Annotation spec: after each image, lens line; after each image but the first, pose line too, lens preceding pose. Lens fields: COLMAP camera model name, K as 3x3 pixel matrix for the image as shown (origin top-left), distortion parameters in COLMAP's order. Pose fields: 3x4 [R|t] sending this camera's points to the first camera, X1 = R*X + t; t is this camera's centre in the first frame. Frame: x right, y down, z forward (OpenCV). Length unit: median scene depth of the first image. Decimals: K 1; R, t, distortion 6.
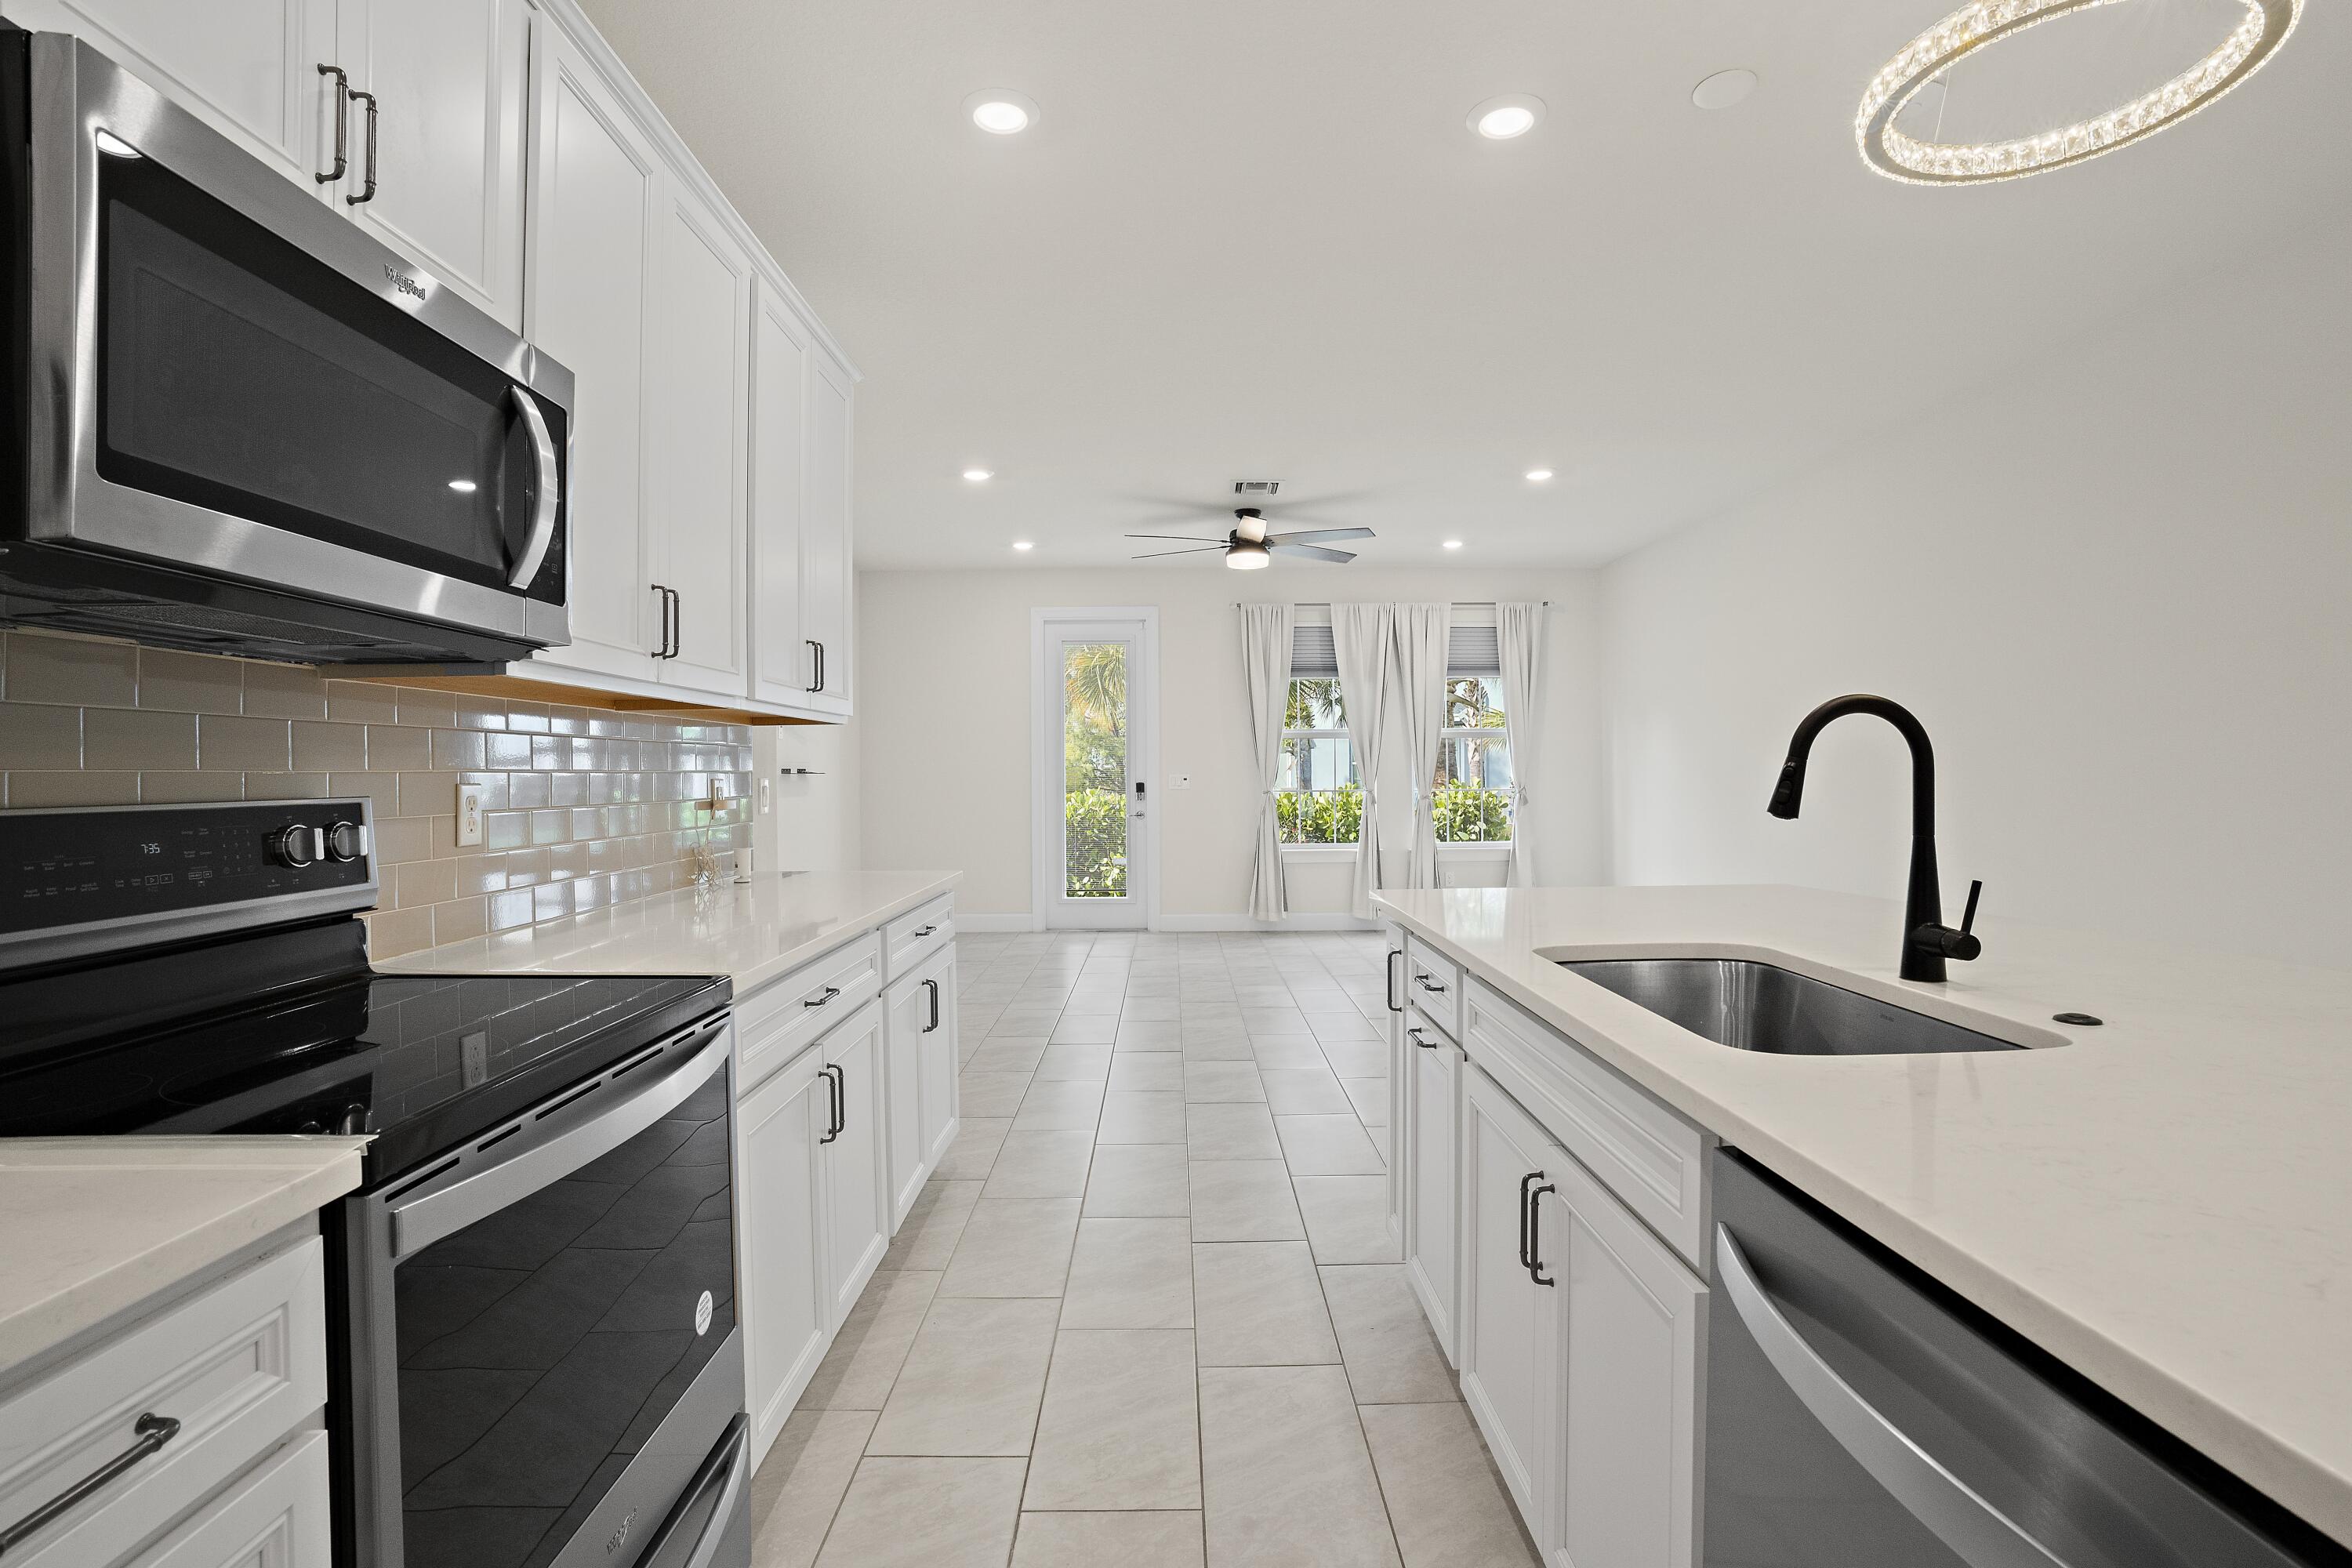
lens RADIAL K [[1119.4, 0, 1183.6], [0, 1119.4, 765.1], [0, 0, 1]] dist [-0.071059, 0.025550]
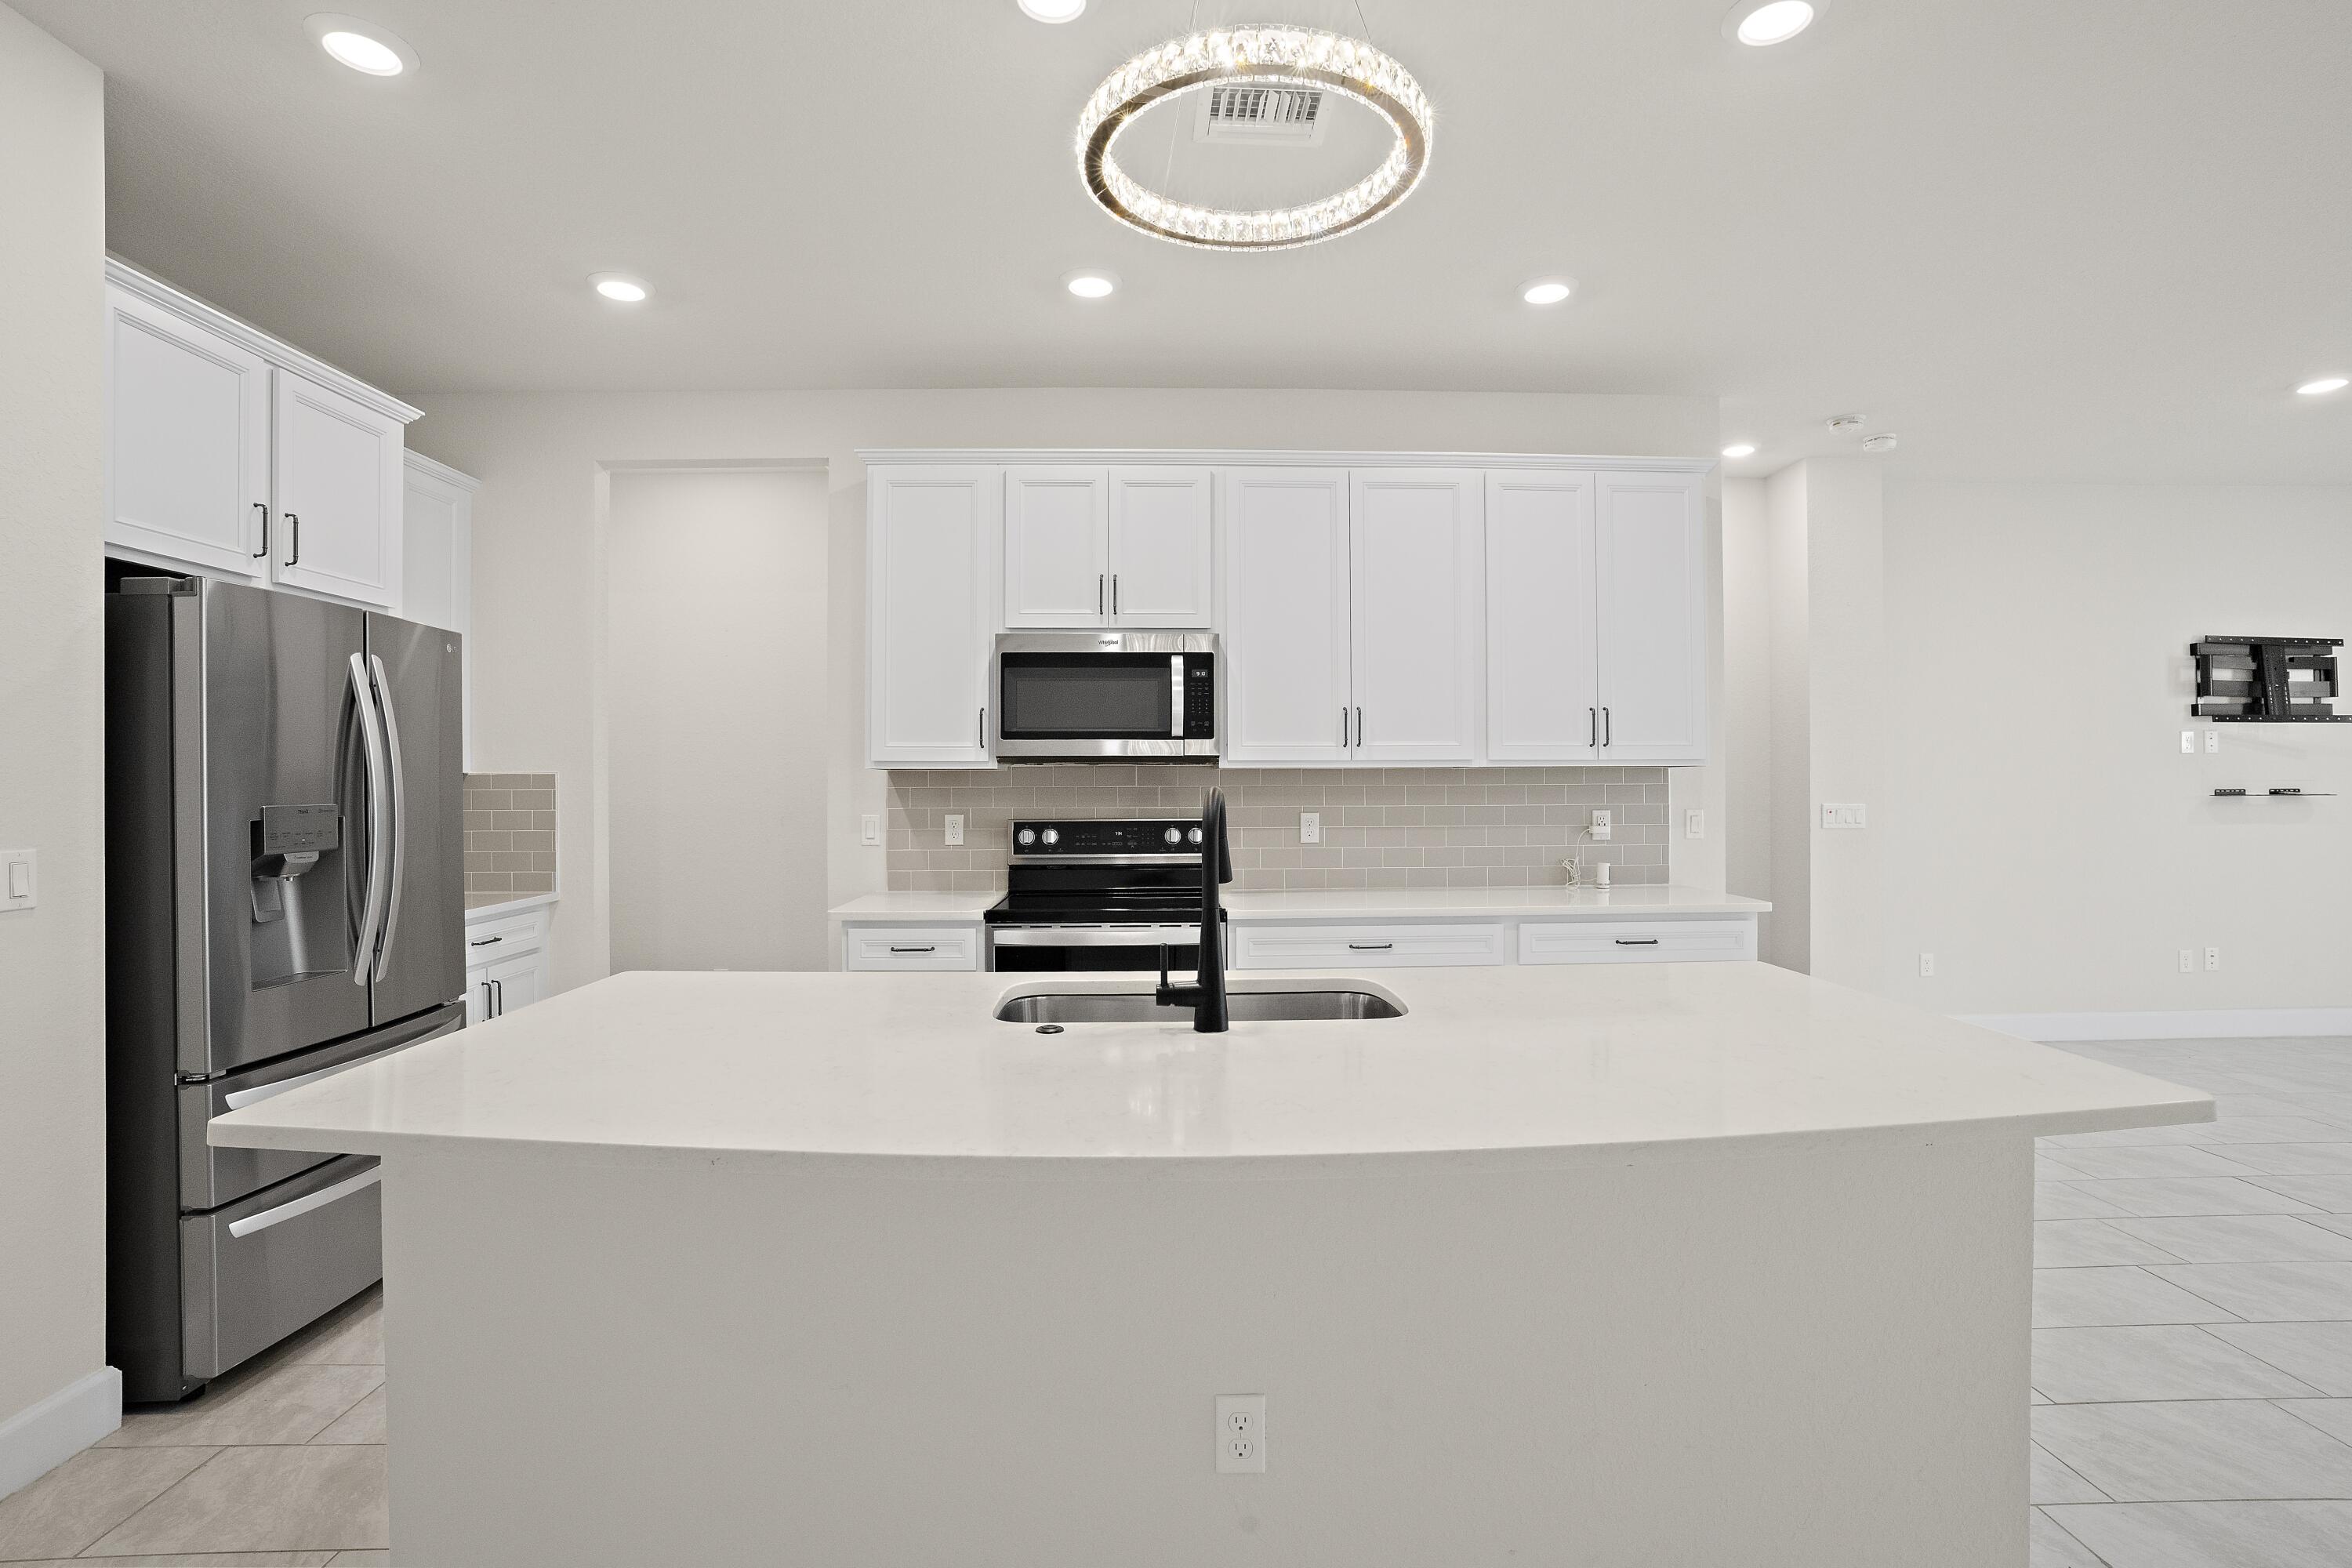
lens RADIAL K [[1115.3, 0, 1125.4], [0, 1115.3, 771.9], [0, 0, 1]] dist [-0.046152, 0.012530]
pose [[0.019030, 0.001519, -0.999818, 0.336273], [0.009791, 0.999951, 0.001706, -0.015443], [0.999771, -0.009821, 0.019014, 0.145022]]
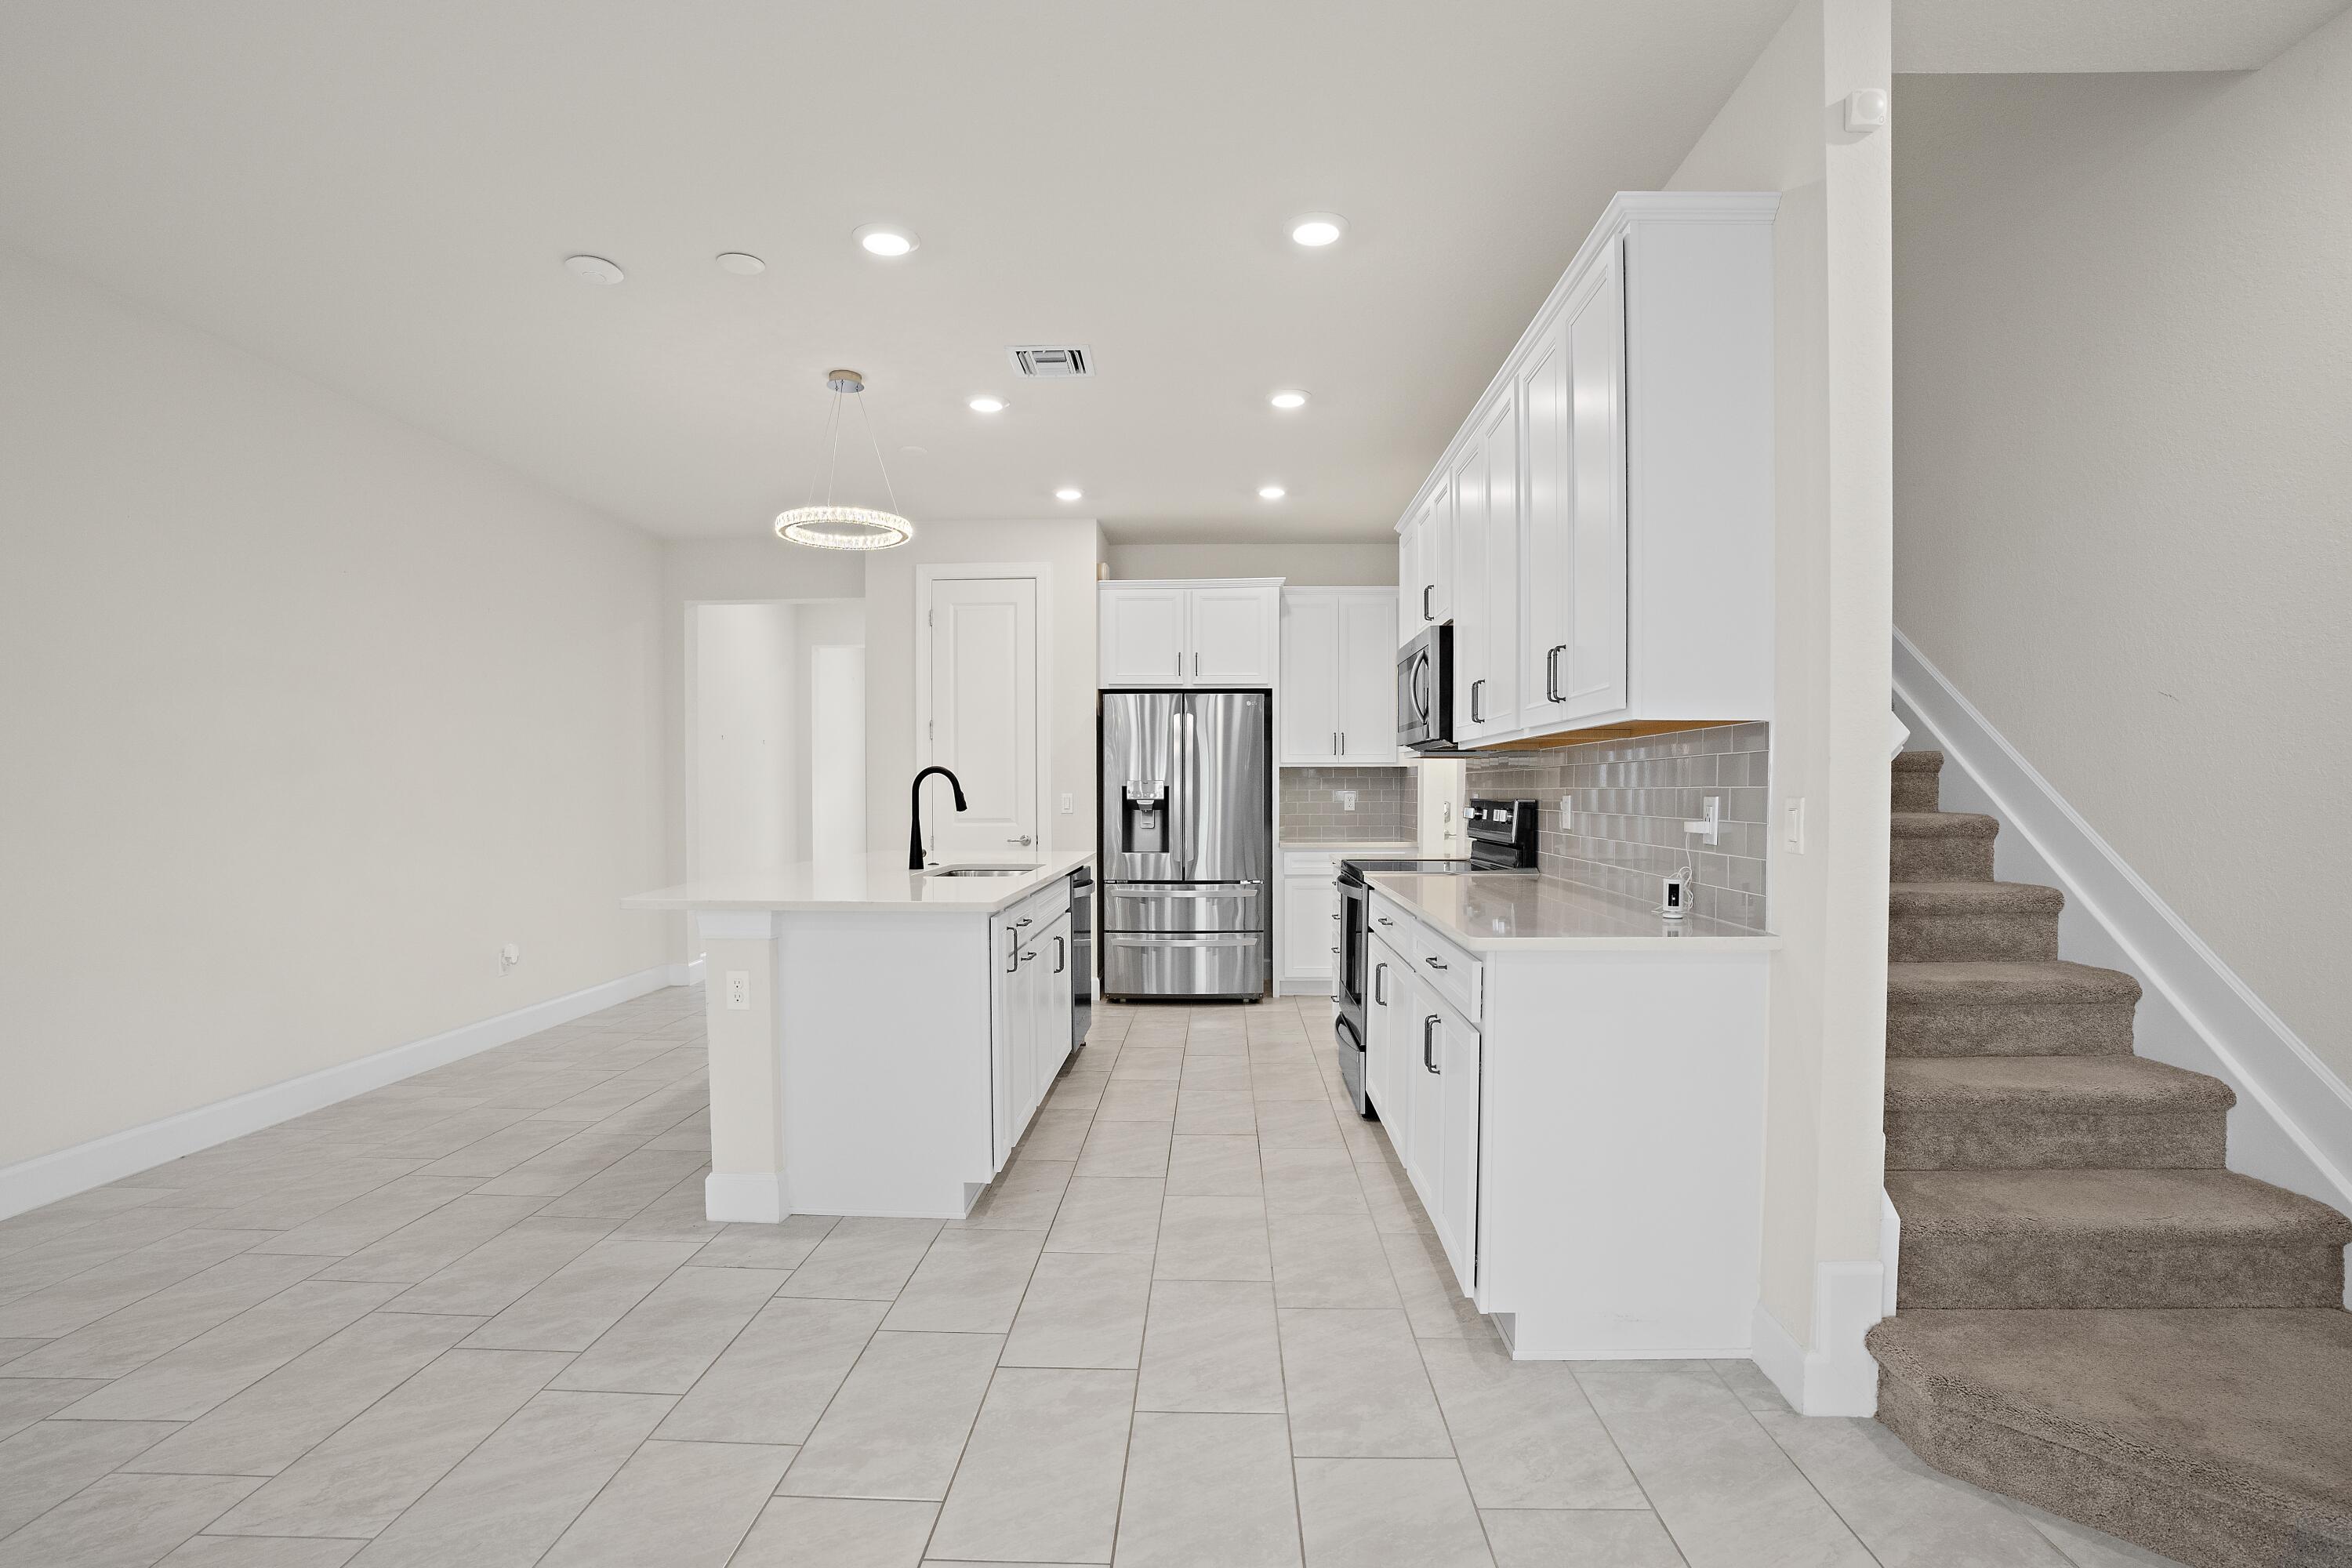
lens RADIAL K [[1119.4, 0, 1187.9], [0, 1119.4, 817.1], [0, 0, 1]] dist [-0.071059, 0.025550]
pose [[-0.999319, 0.008238, 0.035977, -0.020880], [0.008865, 0.999811, 0.017296, 0.003806], [-0.035828, 0.017603, -0.999203, 0.680119]]
